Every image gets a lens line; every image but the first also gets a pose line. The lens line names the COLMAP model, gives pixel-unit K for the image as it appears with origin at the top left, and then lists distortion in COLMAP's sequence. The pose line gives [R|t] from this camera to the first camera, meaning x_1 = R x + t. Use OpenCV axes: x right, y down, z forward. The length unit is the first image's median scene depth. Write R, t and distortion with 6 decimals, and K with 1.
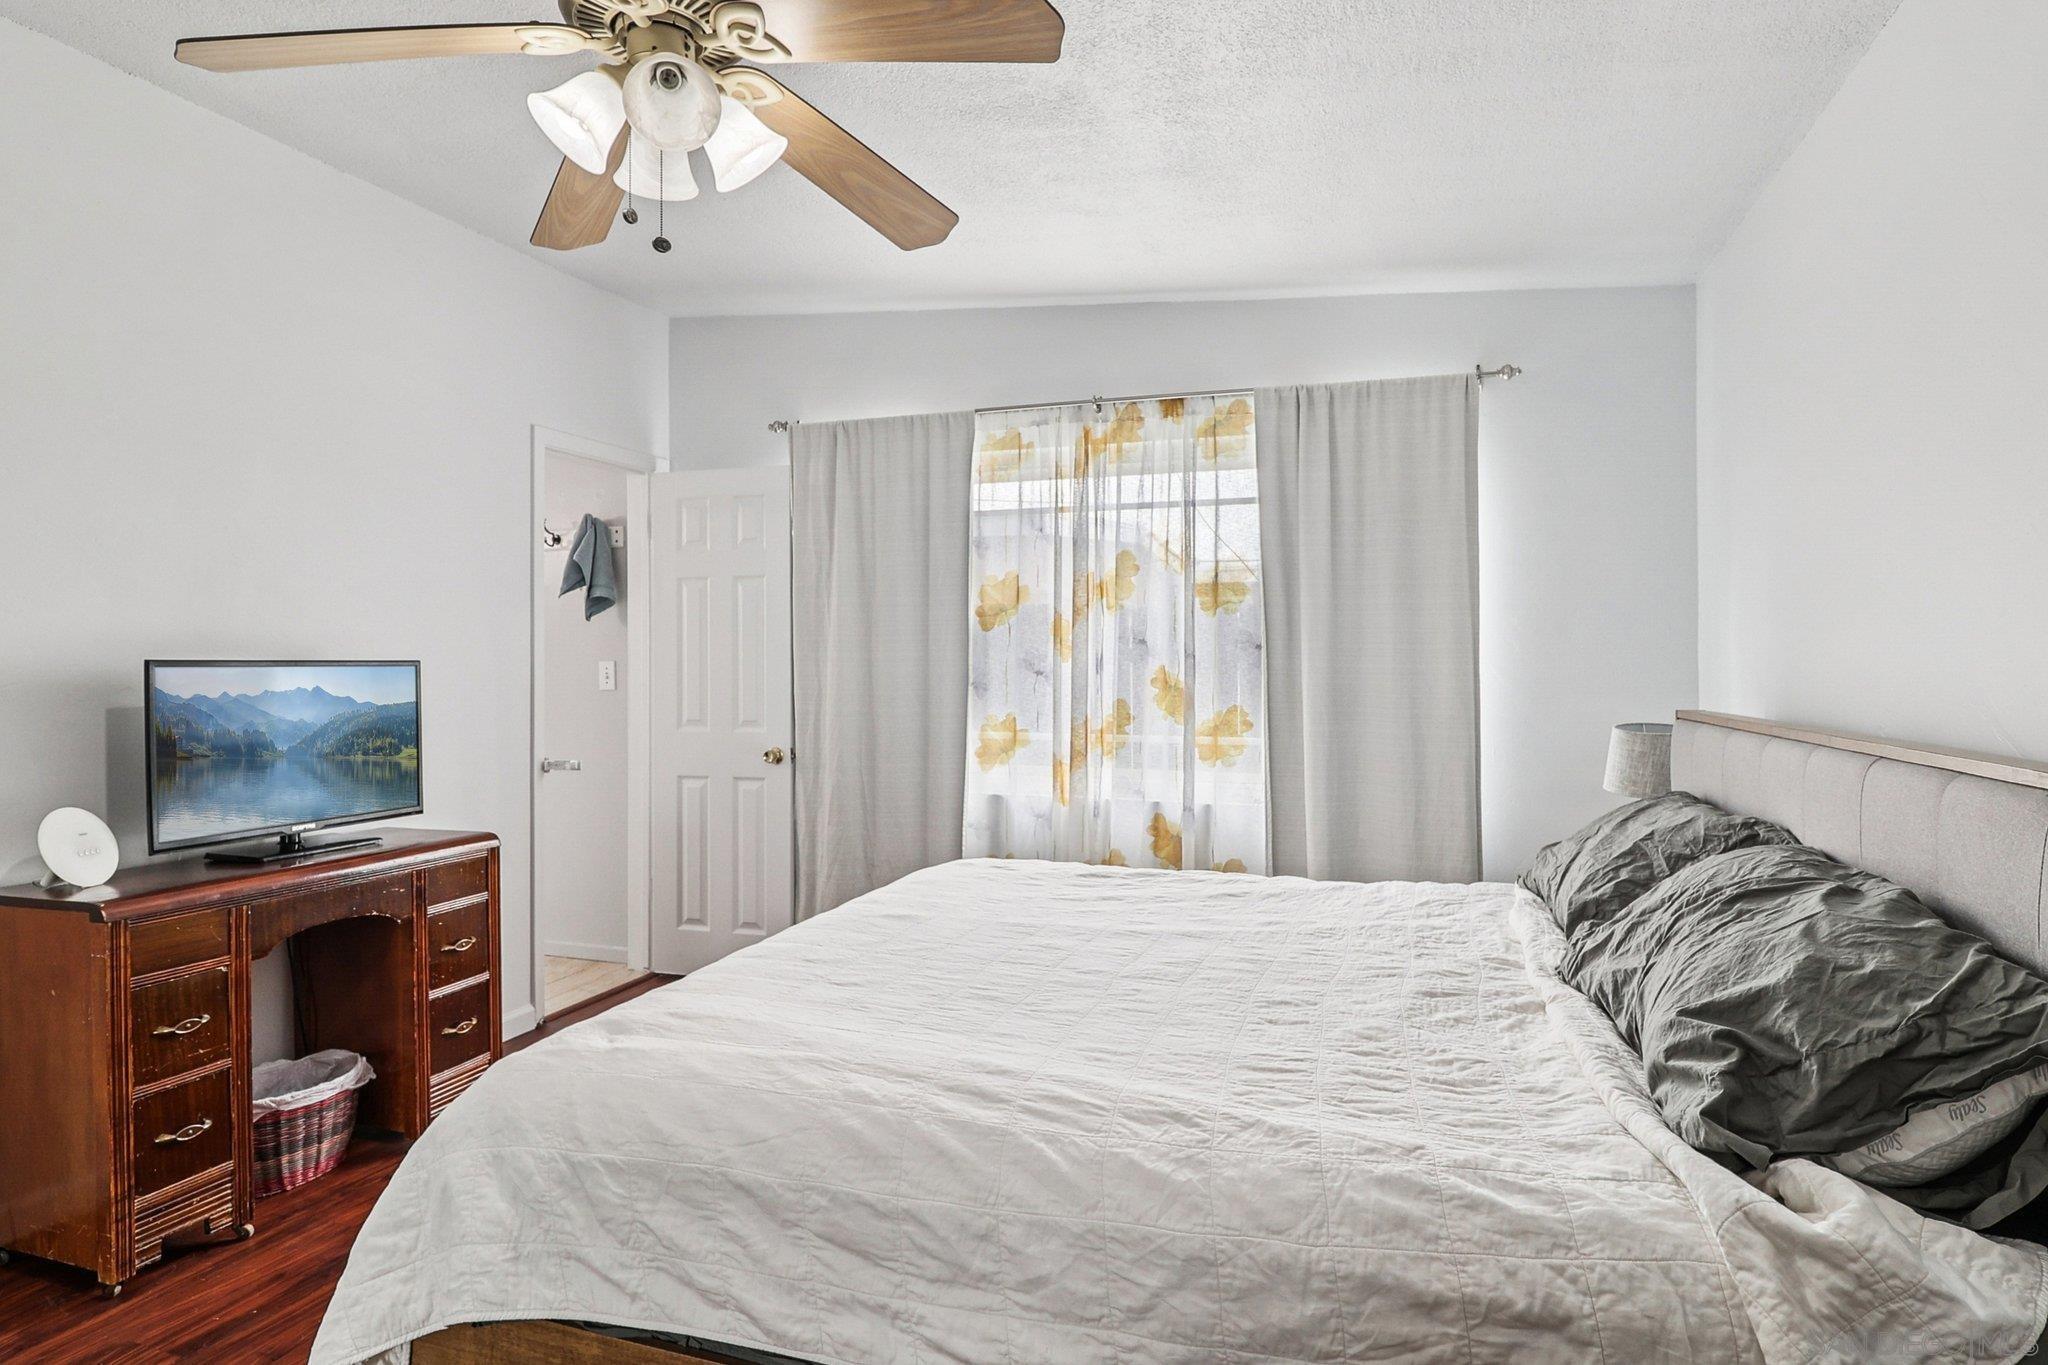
lens RADIAL K [[1102.0, 0, 1023.8], [0, 1102.0, 657.5], [0, 0, 1]] dist [0.008182, -0.016096]
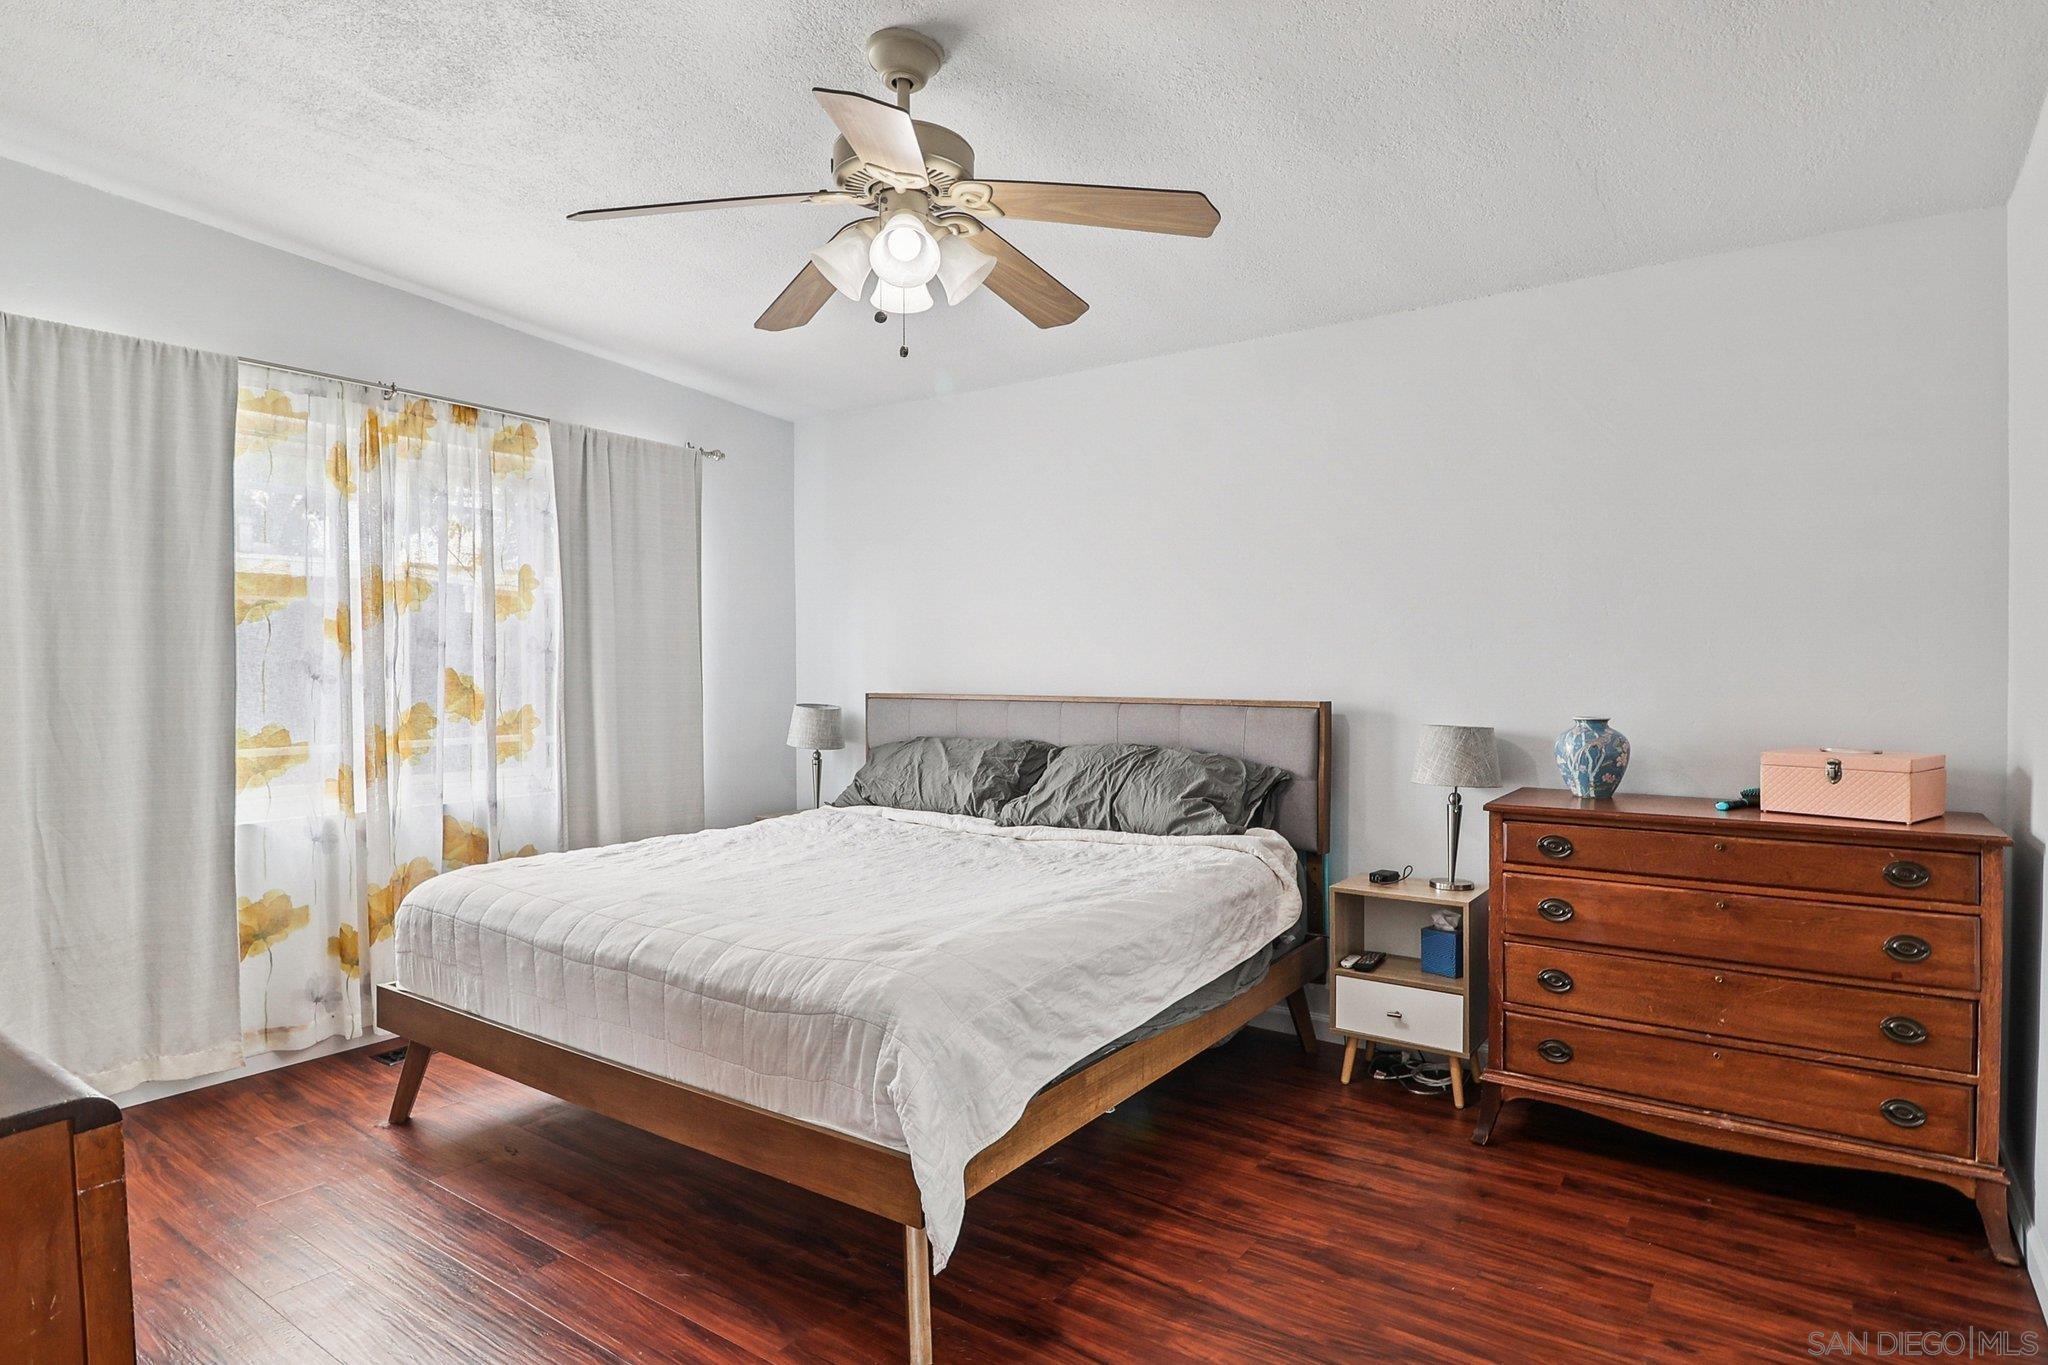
lens RADIAL K [[1102.0, 0, 1023.8], [0, 1102.0, 657.5], [0, 0, 1]] dist [0.008182, -0.016096]
pose [[0.281109, 0.005217, 0.959662, -0.699285], [-0.003391, 0.999984, -0.004443, 0.000674], [-0.959670, -0.002006, 0.281122, 0.216038]]
